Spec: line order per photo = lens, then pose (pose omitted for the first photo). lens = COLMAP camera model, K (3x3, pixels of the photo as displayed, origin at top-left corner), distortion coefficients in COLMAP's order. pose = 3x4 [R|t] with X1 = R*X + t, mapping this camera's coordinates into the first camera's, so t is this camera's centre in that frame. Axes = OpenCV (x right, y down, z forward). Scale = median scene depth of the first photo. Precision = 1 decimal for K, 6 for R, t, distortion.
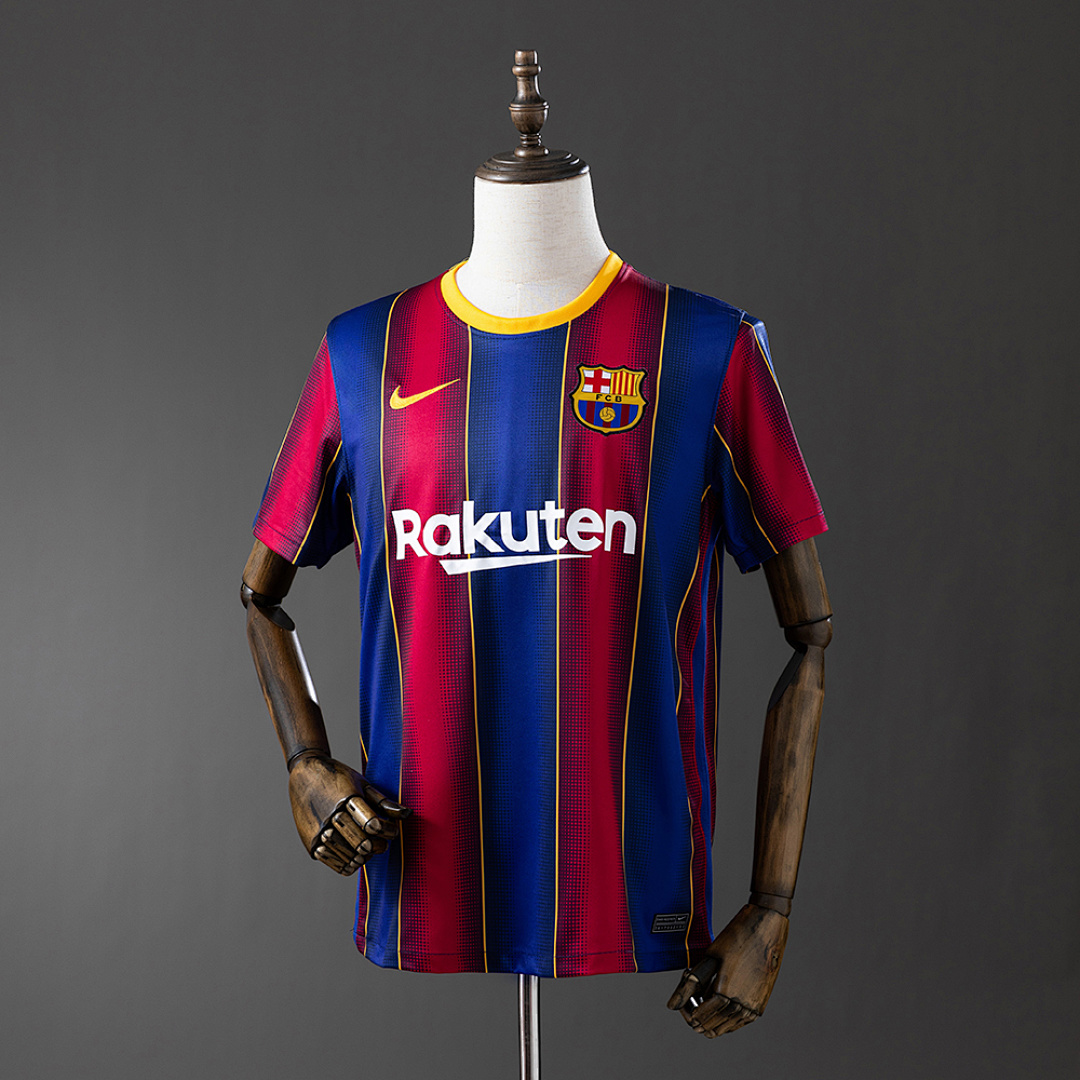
lens RADIAL K [[2735.7, 0, 534.4], [0, 2735.7, 539.4], [0, 0, 1]] dist [-0.837745, 0.000000]
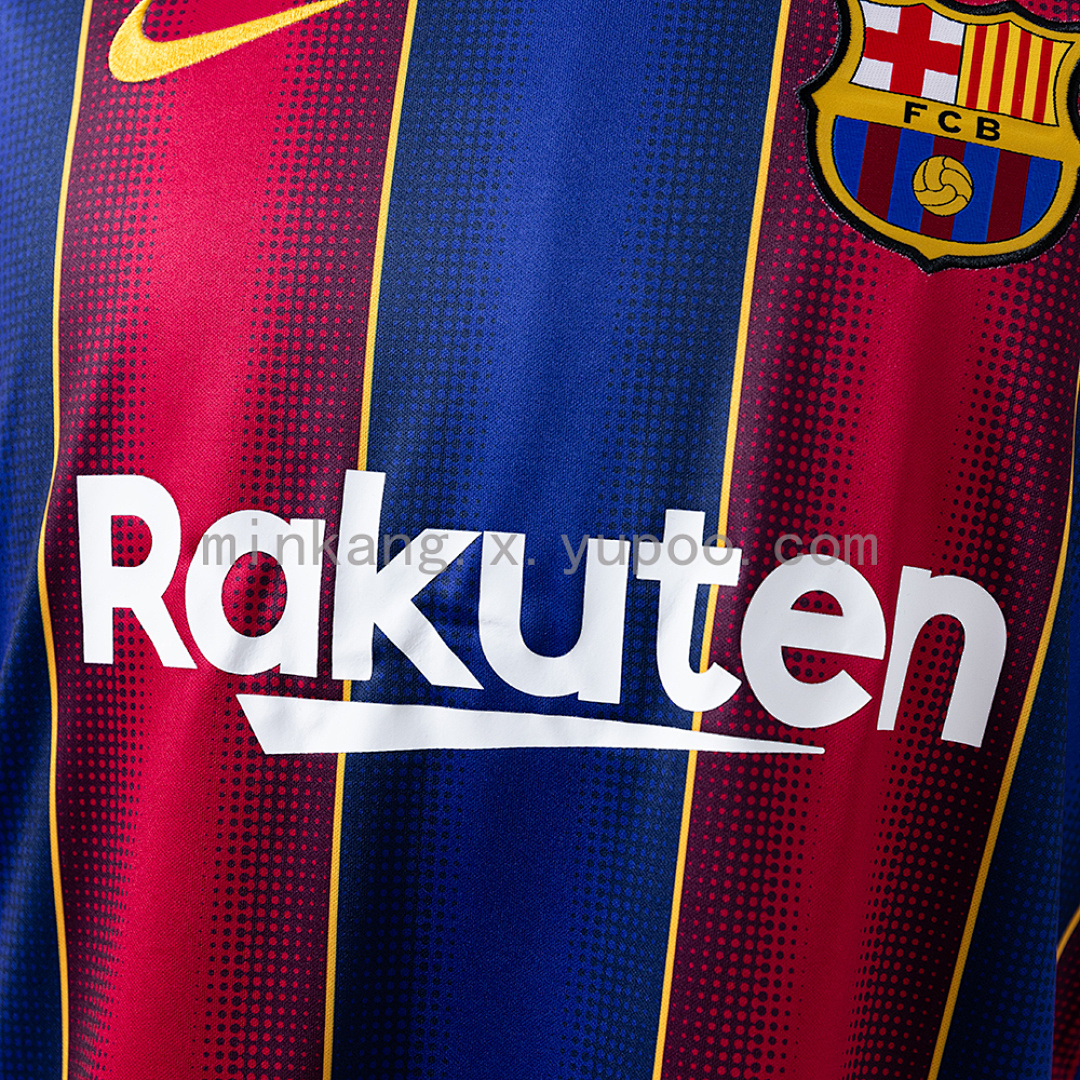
lens RADIAL K [[2735.7, 0, 541.5], [0, 2735.7, 535.9], [0, 0, 1]] dist [-0.837745, 0.000000]
pose [[0.974208, 0.112247, -0.195751, 0.041716], [-0.138144, 0.982611, -0.124061, 0.020925], [0.178421, 0.147903, 0.972775, 0.756903]]
